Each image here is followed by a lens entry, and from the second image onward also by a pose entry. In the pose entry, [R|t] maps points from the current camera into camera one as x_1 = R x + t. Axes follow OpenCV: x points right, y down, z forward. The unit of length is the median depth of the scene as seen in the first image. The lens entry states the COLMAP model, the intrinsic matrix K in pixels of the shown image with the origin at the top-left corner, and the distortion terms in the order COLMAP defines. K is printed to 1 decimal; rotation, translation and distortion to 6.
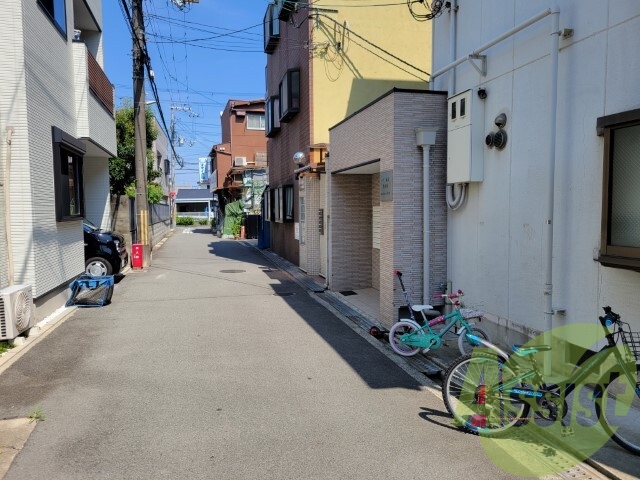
lens RADIAL K [[485.0, 0, 318.7], [0, 485.0, 238.5], [0, 0, 1]] dist [0.029489, 0.000950]
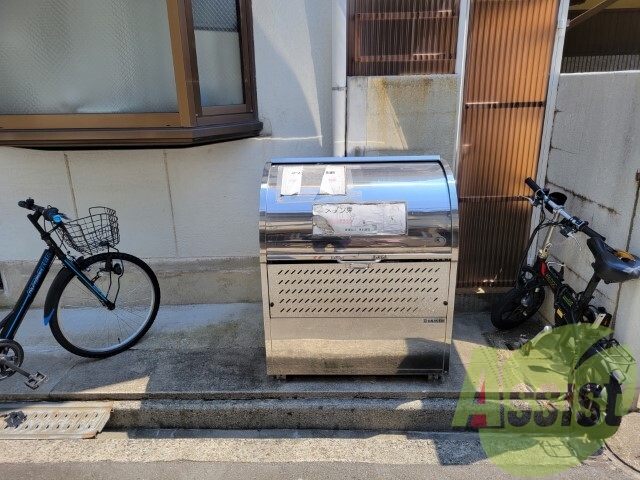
lens RADIAL K [[485.0, 0, 320.6], [0, 485.0, 239.9], [0, 0, 1]] dist [0.029489, 0.000950]
pose [[0.255070, -0.306738, 0.916979, 0.005897], [0.075977, 0.951774, 0.297243, 0.006895], [-0.963933, -0.006148, 0.266074, 0.209283]]
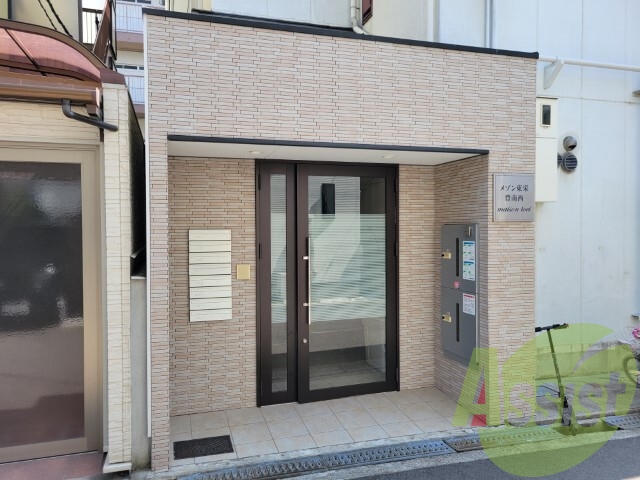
lens RADIAL K [[485.0, 0, 319.3], [0, 485.0, 240.1], [0, 0, 1]] dist [0.029489, 0.000950]
pose [[-0.047408, -0.018412, 0.998706, -0.526999], [0.066020, 0.997586, 0.021526, -0.092281], [-0.996691, 0.066955, -0.046078, 1.402755]]
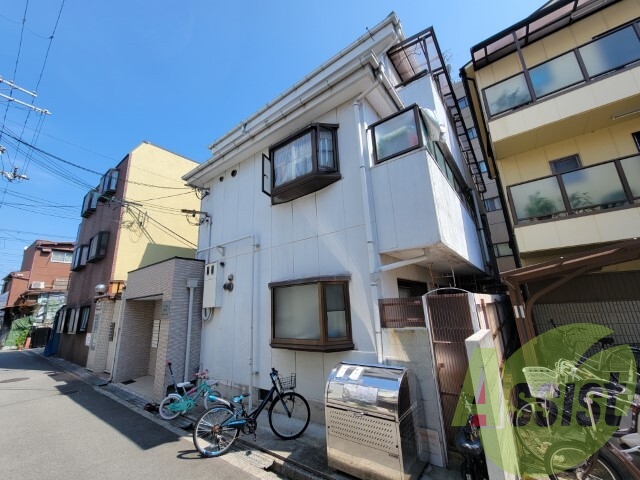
lens RADIAL K [[259.7, 0, 319.8], [0, 259.7, 239.9], [0, 0, 1]] dist [-0.000974, -0.002556]
pose [[0.783787, 0.124999, 0.608320, -0.027609], [0.080989, 0.950596, -0.299681, -0.025917], [-0.615726, 0.284153, 0.734941, -0.104593]]
